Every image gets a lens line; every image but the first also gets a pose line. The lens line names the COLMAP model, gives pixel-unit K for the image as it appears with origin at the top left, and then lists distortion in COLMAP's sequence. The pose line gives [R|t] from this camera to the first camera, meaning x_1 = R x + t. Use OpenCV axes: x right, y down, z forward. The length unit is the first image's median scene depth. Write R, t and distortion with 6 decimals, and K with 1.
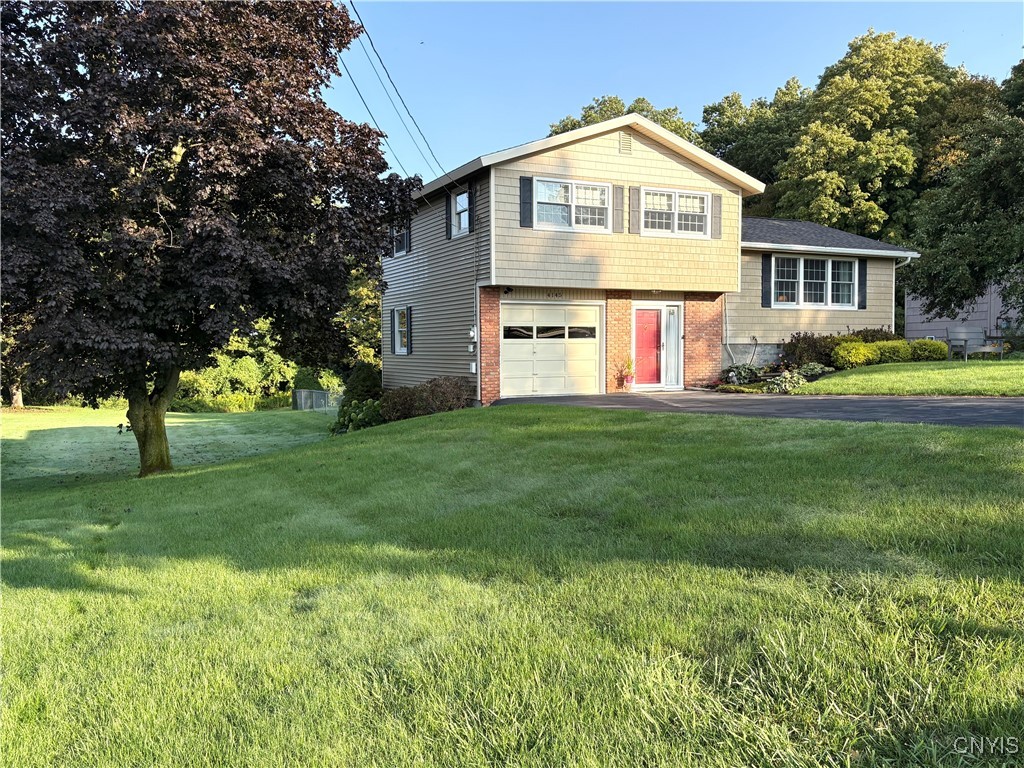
lens RADIAL K [[927.5, 0, 515.0], [0, 927.5, 390.8], [0, 0, 1]] dist [0.056152, -0.026115]
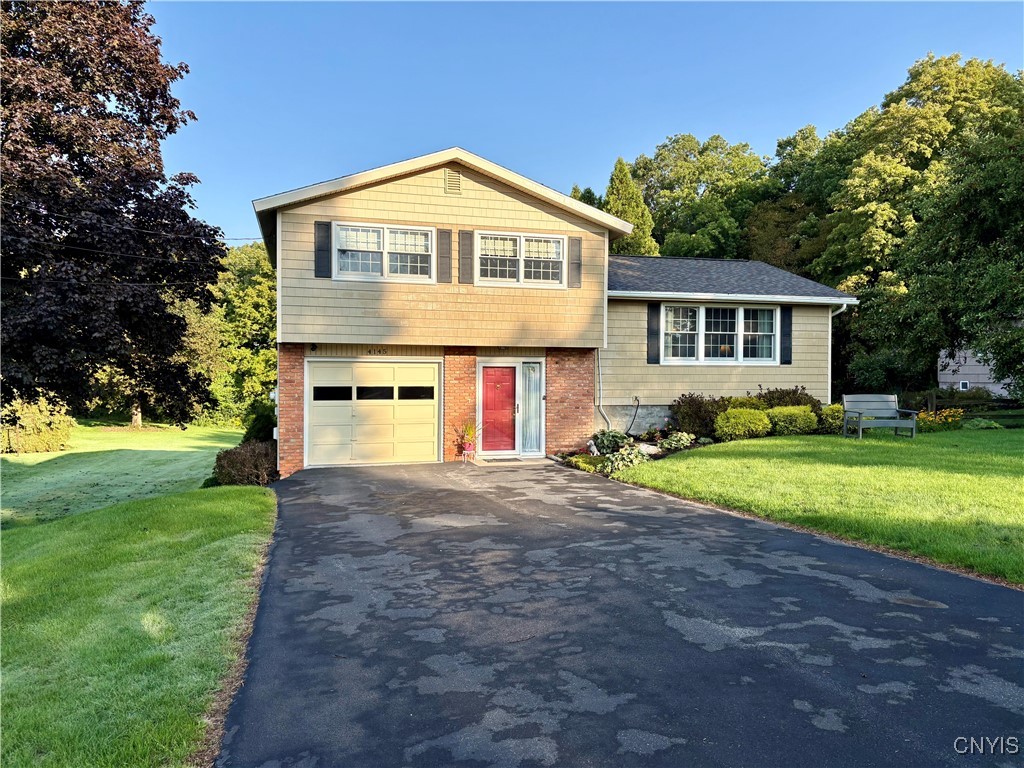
lens RADIAL K [[831.4, 0, 541.3], [0, 831.4, 368.4], [0, 0, 1]] dist [0.077874, -0.026396]
pose [[0.986313, 0.010808, -0.164527, 0.276544], [-0.017639, 0.999039, -0.040112, -0.048607], [0.163935, 0.042465, 0.985557, 0.199338]]
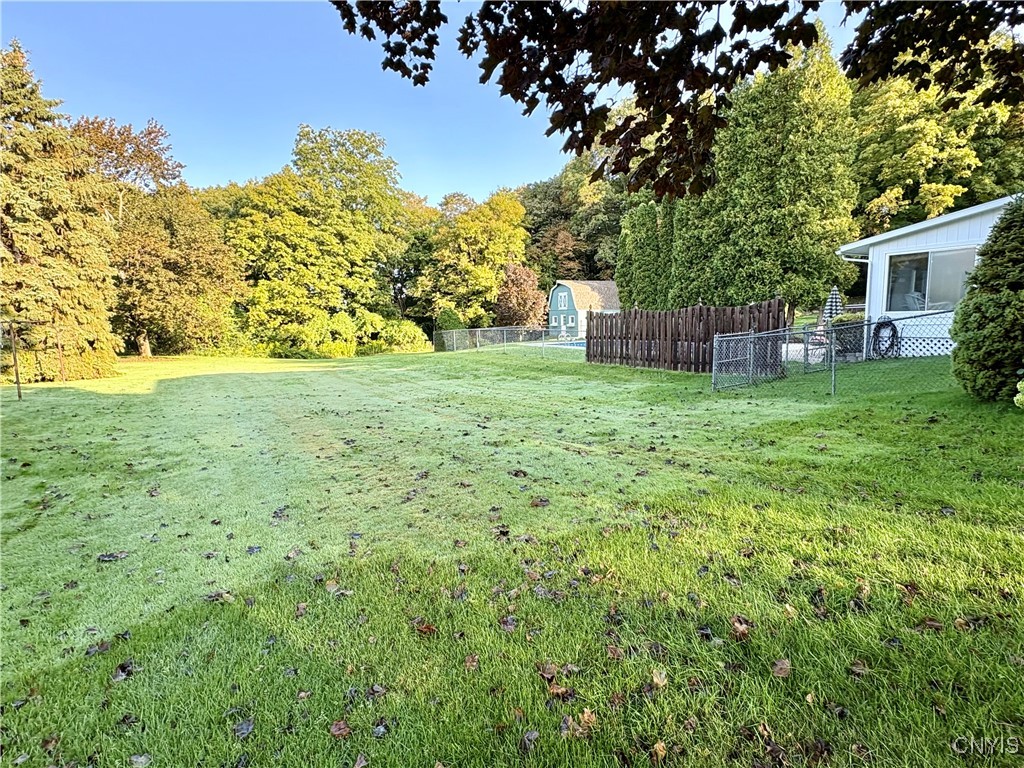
lens RADIAL K [[535.8, 0, 509.2], [0, 535.8, 389.0], [0, 0, 1]] dist [-0.014713, -0.000552]
pose [[0.994347, -0.028134, 0.102387, -0.434139], [0.019857, 0.996518, 0.080982, 0.031754], [-0.104309, -0.078491, 0.991443, 0.848084]]
